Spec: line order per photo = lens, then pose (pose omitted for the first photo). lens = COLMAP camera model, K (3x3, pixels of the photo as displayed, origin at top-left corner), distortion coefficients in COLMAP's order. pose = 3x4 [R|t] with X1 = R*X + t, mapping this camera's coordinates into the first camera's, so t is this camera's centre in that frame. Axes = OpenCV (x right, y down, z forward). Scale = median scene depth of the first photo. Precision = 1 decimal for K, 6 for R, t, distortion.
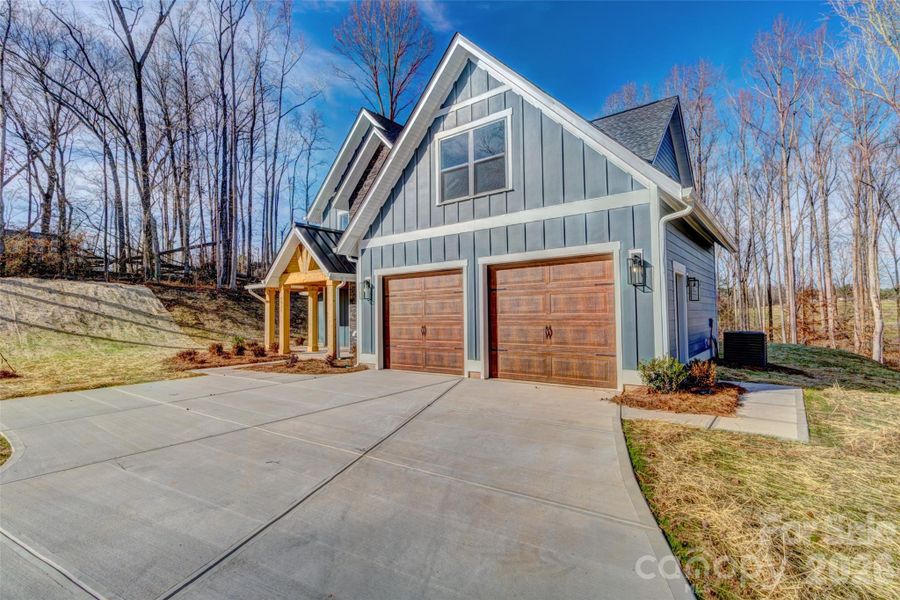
lens RADIAL K [[427.0, 0, 447.8], [0, 427.0, 298.2], [0, 0, 1]] dist [0.001265, 0.000458]
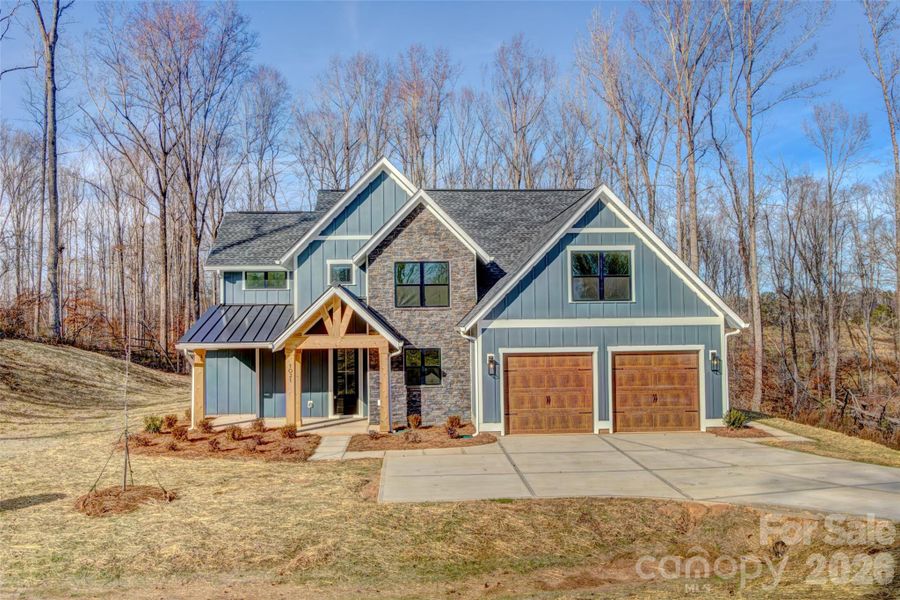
lens RADIAL K [[609.3, 0, 446.8], [0, 609.3, 300.6], [0, 0, 1]] dist [0.000842, 0.003638]
pose [[0.758423, 0.028116, 0.651156, -1.577519], [-0.026172, 0.999577, -0.012678, -0.199470], [-0.651237, -0.007427, 0.758838, -0.158333]]
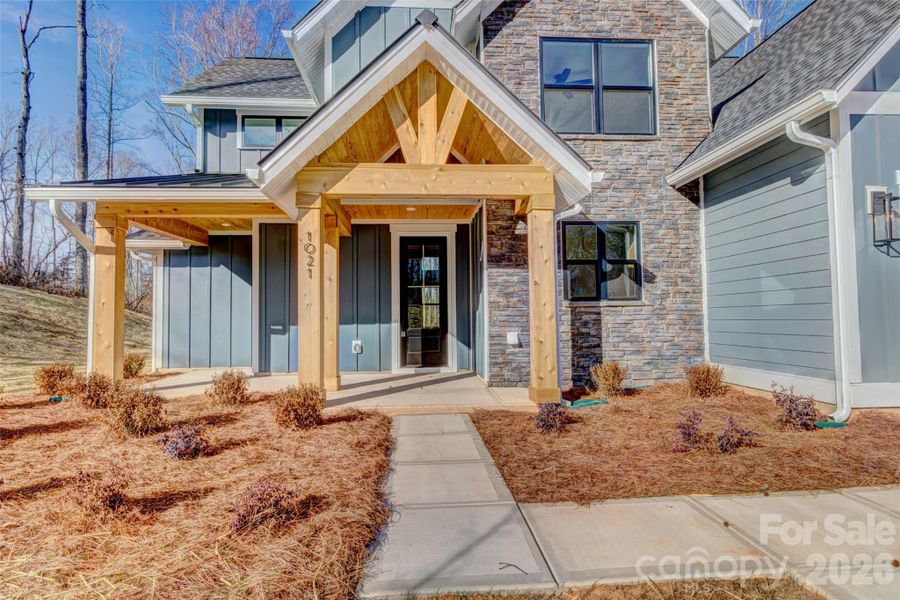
lens RADIAL K [[427.0, 0, 447.8], [0, 427.0, 298.2], [0, 0, 1]] dist [0.001265, 0.000458]
pose [[0.755674, 0.029552, 0.654281, -0.885114], [-0.028670, 0.999517, -0.012033, 0.082145], [-0.654320, -0.009665, 0.756156, 1.152176]]
